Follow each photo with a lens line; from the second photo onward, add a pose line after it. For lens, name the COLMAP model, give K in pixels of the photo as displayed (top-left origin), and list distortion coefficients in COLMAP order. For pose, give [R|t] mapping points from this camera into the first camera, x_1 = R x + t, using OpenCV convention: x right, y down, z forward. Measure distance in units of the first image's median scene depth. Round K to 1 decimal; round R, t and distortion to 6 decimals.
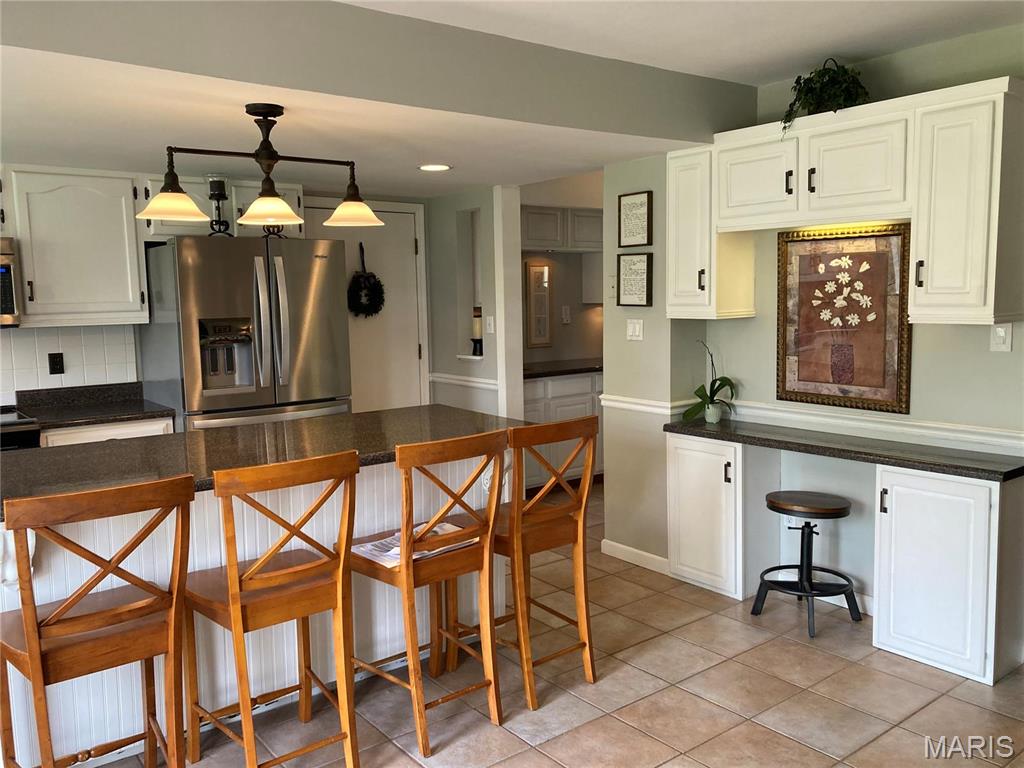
lens RADIAL K [[846.2, 0, 512.1], [0, 846.2, 377.9], [0, 0, 1]] dist [0.066813, -0.069720]
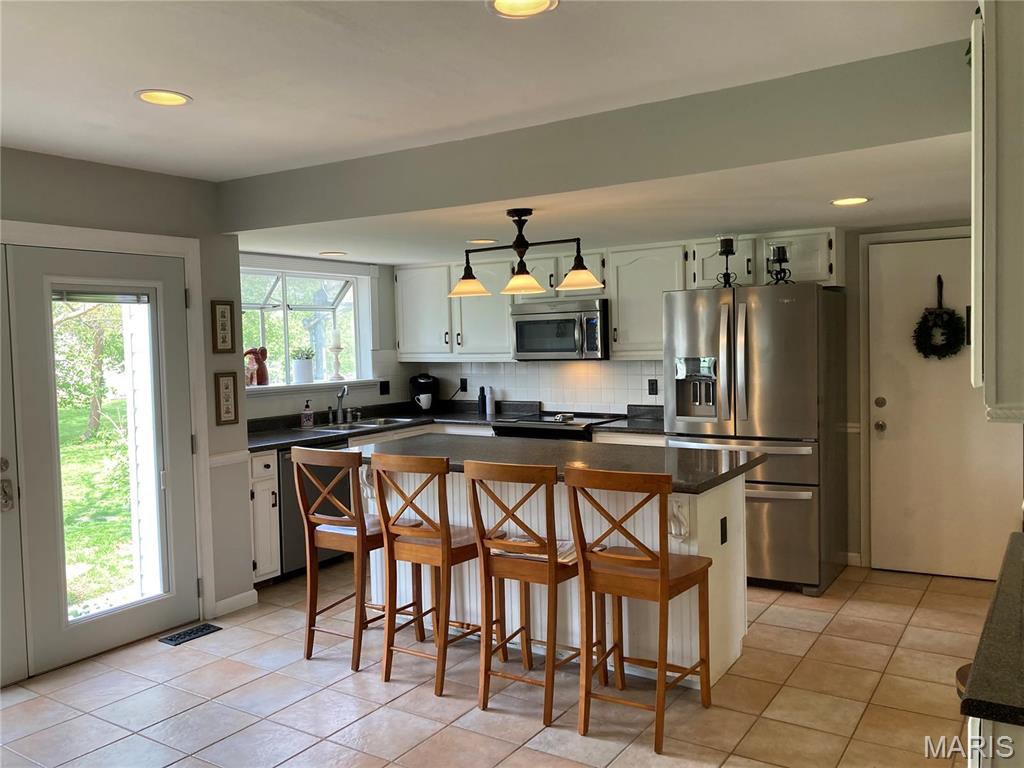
lens RADIAL K [[846.2, 0, 510.7], [0, 846.2, 386.8], [0, 0, 1]] dist [0.066813, -0.069720]
pose [[0.307492, 0.066033, -0.949257, 0.964040], [-0.075545, 0.996134, 0.044823, -0.086726], [0.948547, 0.057929, 0.311292, 0.536901]]
